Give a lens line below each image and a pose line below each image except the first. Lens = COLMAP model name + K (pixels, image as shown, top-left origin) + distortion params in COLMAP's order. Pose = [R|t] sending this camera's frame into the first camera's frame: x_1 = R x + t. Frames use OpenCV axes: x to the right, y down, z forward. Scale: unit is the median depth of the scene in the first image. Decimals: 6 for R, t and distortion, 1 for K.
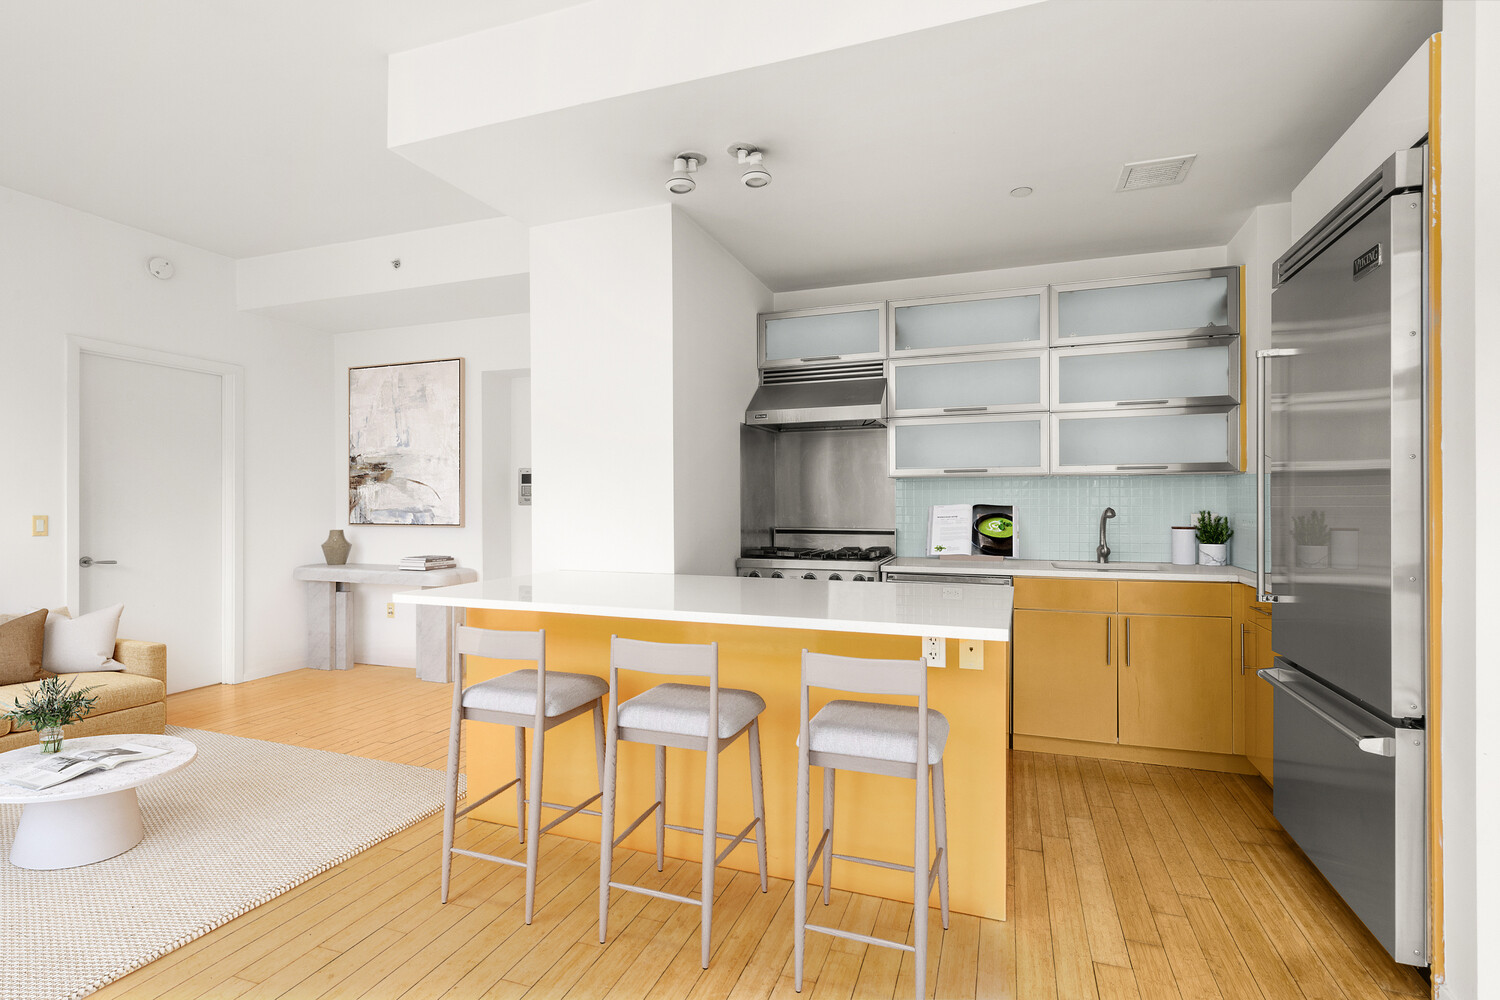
lens RADIAL K [[719.7, 0, 750.0], [0, 719.7, 500.0], [0, 0, 1]] dist [-0.000305, 0.000031]
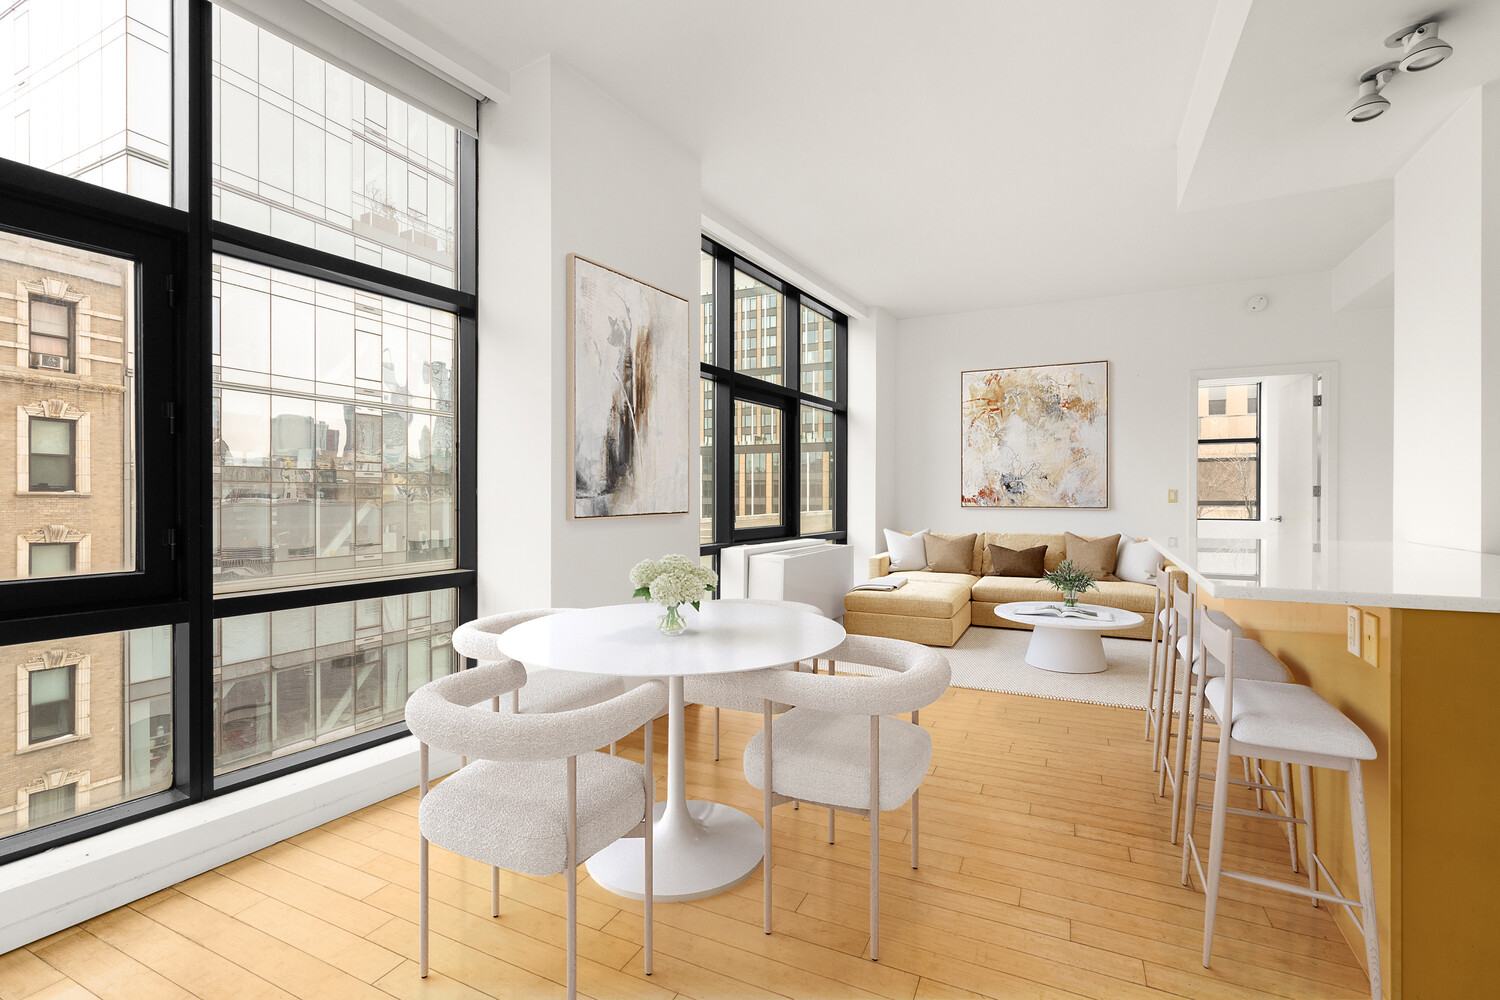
lens RADIAL K [[672.9, 0, 750.0], [0, 672.9, 500.0], [0, 0, 1]] dist [0.000183, -0.000018]
pose [[-0.107756, 0.005649, -0.994161, 0.835245], [0.018859, 0.999816, 0.003637, 0.029900], [0.993998, -0.018357, -0.107843, 0.321905]]
